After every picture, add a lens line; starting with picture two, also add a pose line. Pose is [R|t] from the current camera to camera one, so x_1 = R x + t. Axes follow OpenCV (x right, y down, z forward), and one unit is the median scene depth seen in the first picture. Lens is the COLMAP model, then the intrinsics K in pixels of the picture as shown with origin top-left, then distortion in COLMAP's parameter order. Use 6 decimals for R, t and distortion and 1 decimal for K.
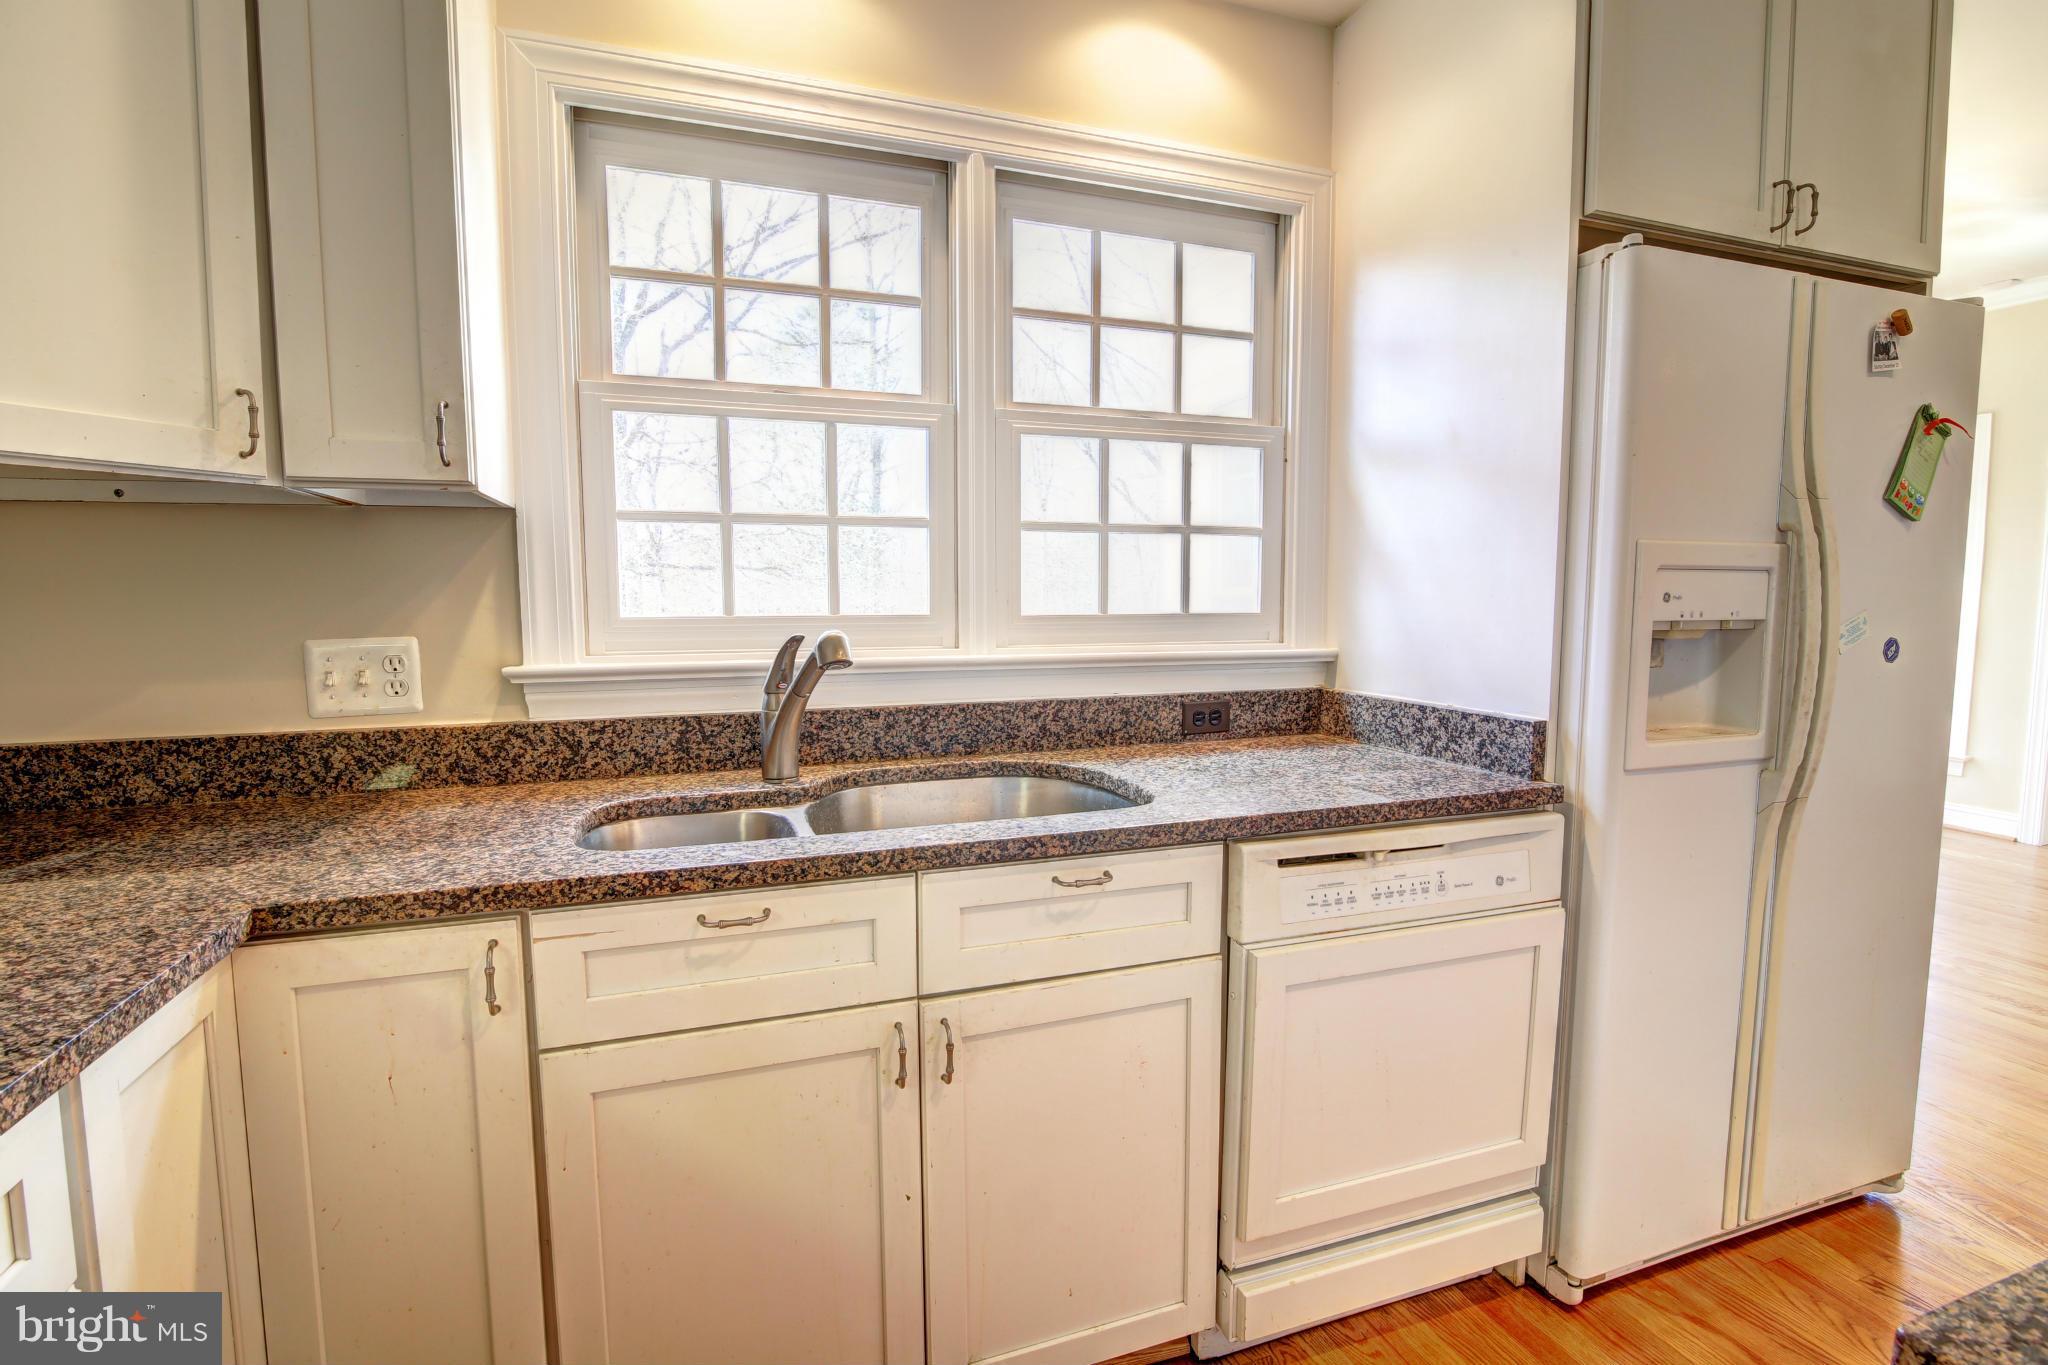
lens RADIAL K [[944.8, 0, 1024.0], [0, 944.8, 682.5], [0, 0, 1]] dist [-0.023617, 0.001314]
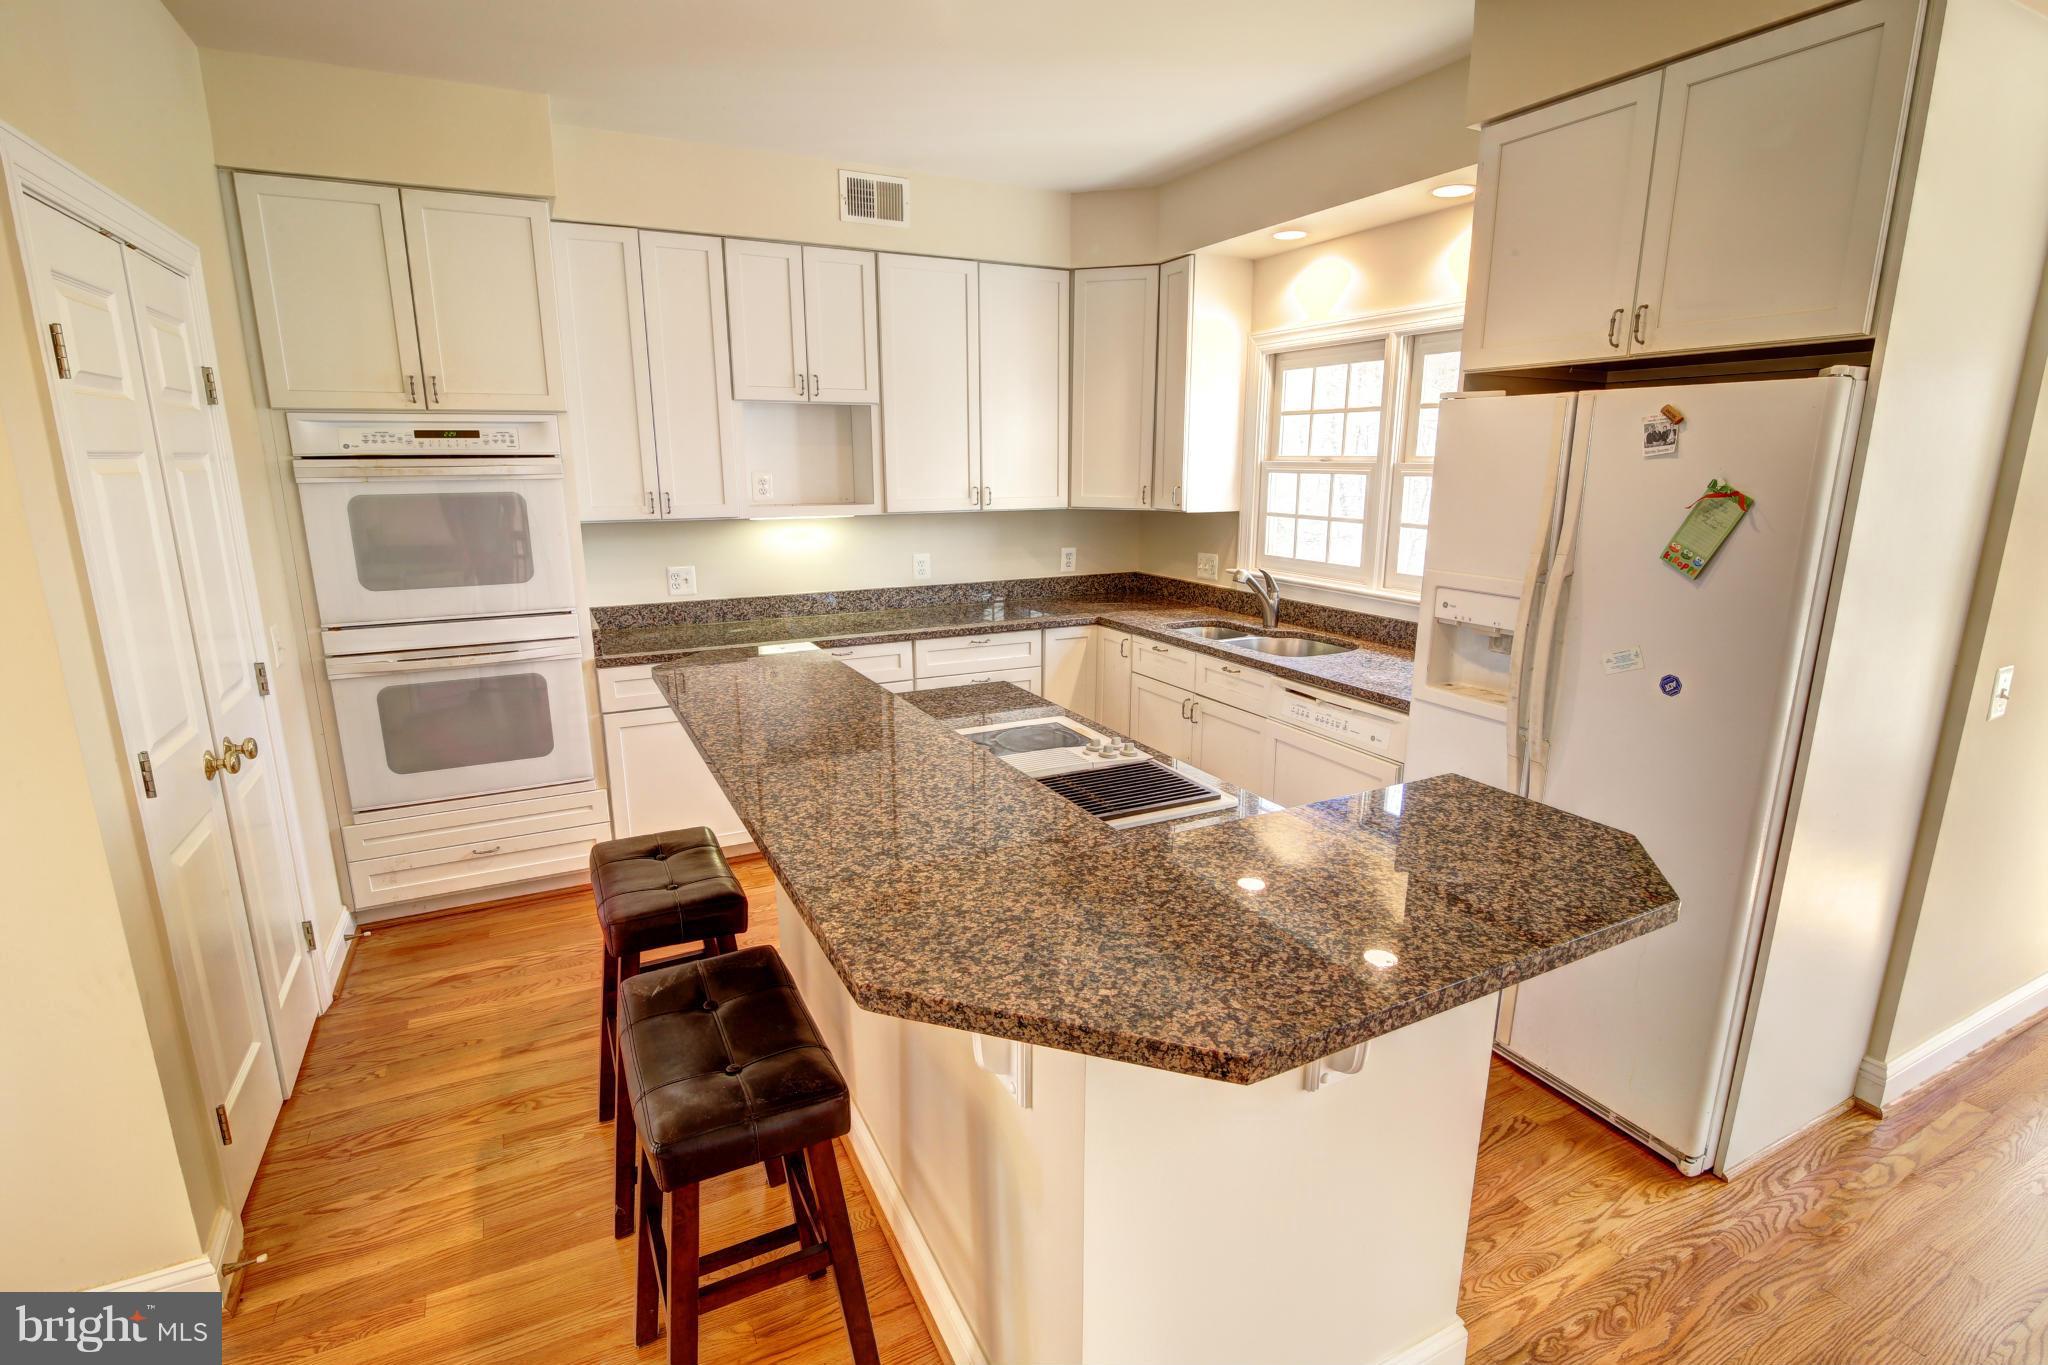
lens RADIAL K [[956.5, 0, 1024.0], [0, 956.5, 682.5], [0, 0, 1]] dist [-0.012741, 0.000006]
pose [[0.132967, 0.227842, -0.964576, 2.074608], [-0.092445, 0.971827, 0.216811, -0.234703], [0.986800, 0.060342, 0.150284, -0.007515]]
